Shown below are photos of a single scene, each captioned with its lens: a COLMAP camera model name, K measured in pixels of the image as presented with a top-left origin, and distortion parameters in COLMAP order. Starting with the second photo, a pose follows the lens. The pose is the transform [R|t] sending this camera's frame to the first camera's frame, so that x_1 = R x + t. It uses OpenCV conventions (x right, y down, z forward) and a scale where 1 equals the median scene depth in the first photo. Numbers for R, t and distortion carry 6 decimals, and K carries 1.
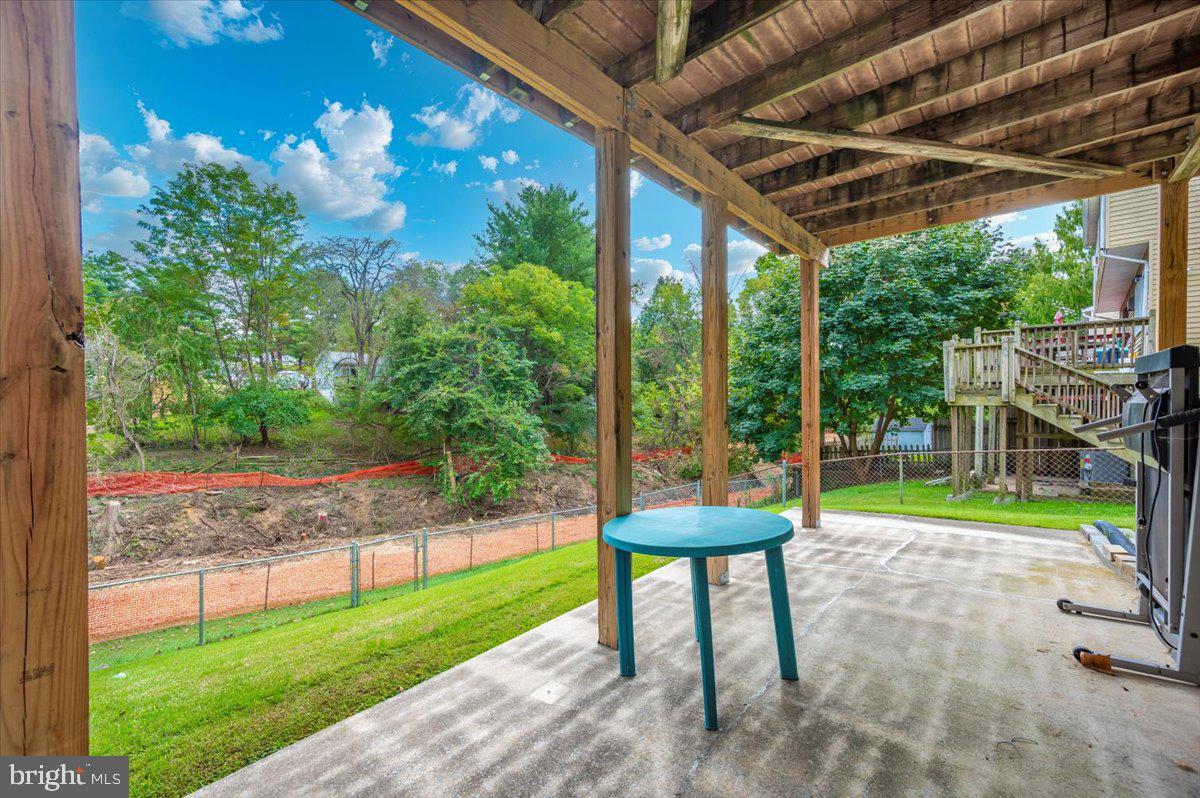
lens RADIAL K [[479.0, 0, 604.3], [0, 479.0, 391.0], [0, 0, 1]] dist [-0.000514, 0.000028]
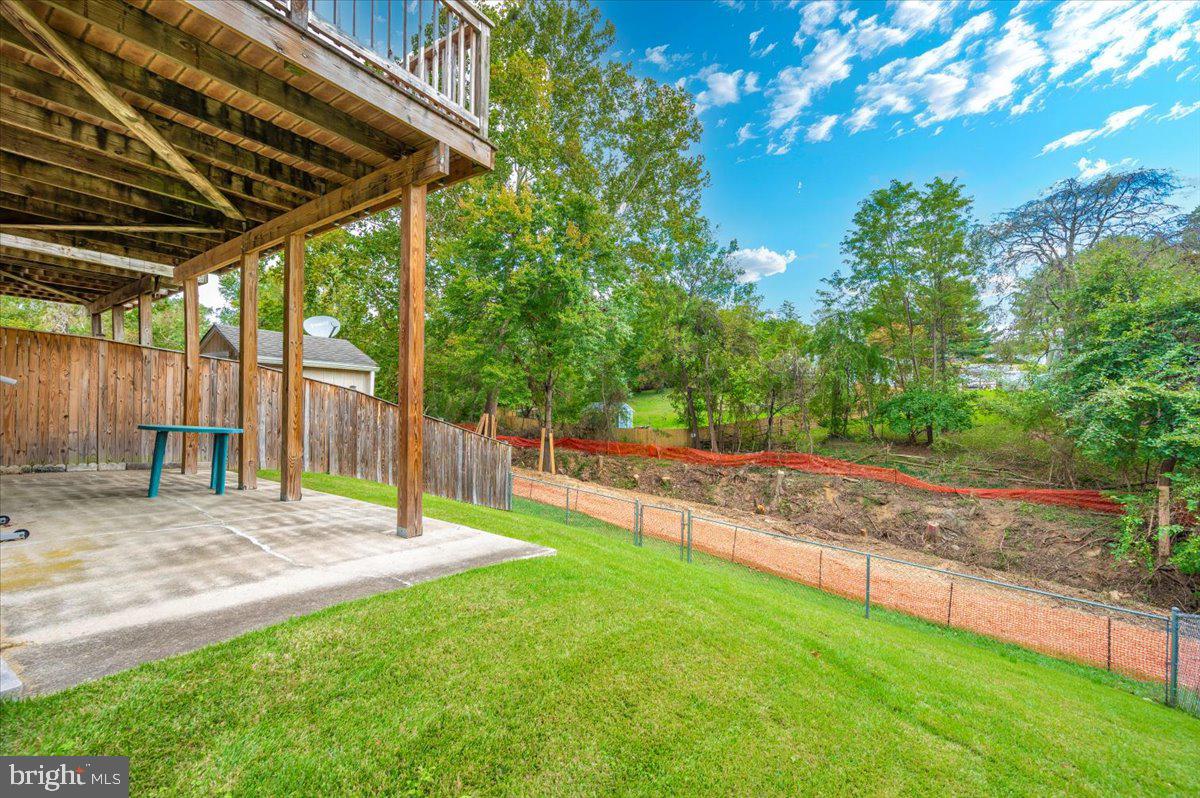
lens RADIAL K [[482.0, 0, 597.6], [0, 482.0, 396.1], [0, 0, 1]] dist [0.001626, 0.000350]
pose [[0.108929, -0.005104, -0.994036, 0.252641], [0.003138, 0.999984, -0.004791, 0.013257], [0.994045, -0.002598, 0.108943, 0.248298]]
